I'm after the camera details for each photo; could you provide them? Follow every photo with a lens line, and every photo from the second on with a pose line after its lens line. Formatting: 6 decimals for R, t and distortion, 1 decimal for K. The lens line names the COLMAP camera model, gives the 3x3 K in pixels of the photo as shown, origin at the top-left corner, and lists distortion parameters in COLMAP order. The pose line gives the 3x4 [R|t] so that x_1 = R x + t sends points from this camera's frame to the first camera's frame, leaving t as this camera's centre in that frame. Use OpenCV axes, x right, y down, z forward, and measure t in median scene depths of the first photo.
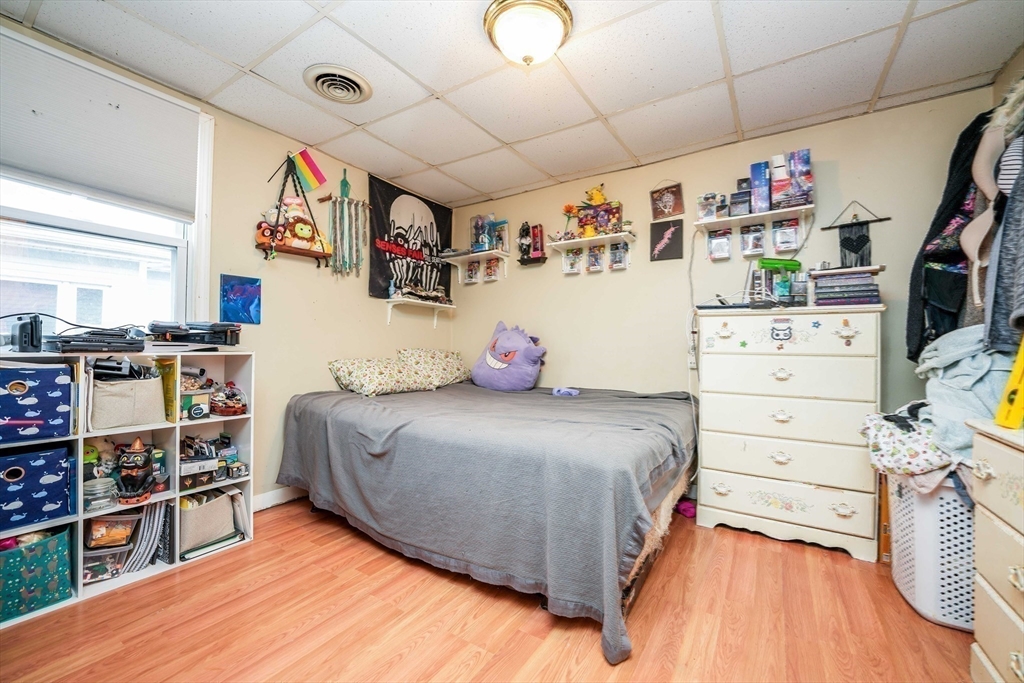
lens RADIAL K [[421.3, 0, 514.6], [0, 421.3, 346.3], [0, 0, 1]] dist [-0.002562, -0.000252]
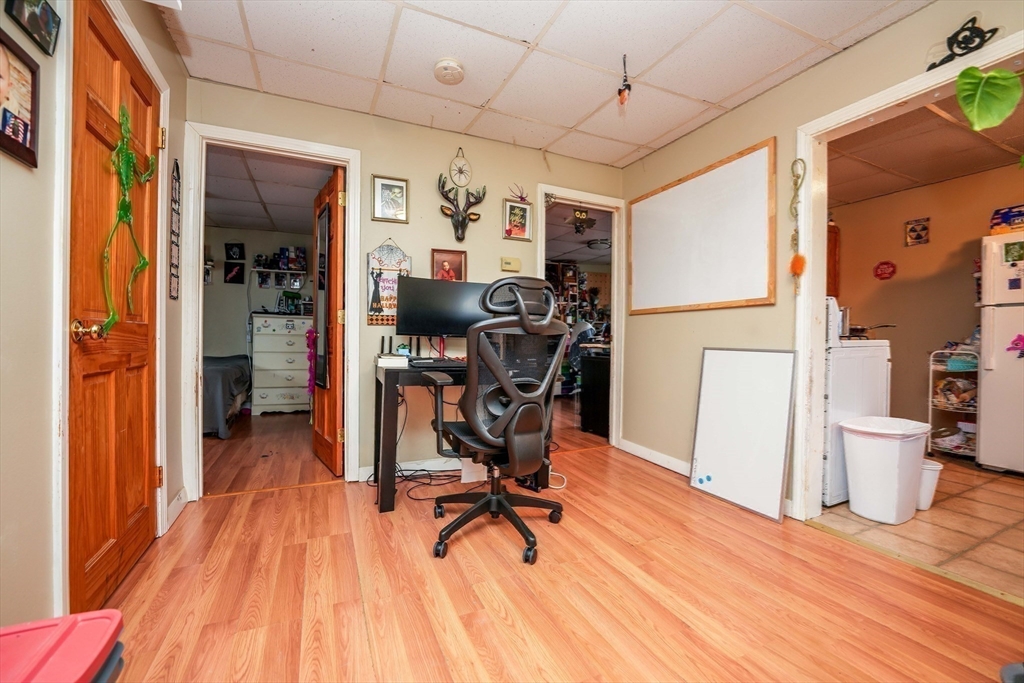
lens RADIAL K [[421.3, 0, 512.3], [0, 421.3, 339.0], [0, 0, 1]] dist [-0.002562, -0.000252]
pose [[0.560058, 0.000646, 0.828453, -0.573213], [-0.017334, 0.999790, 0.010939, -0.004823], [-0.828272, -0.020487, 0.559951, -1.236067]]
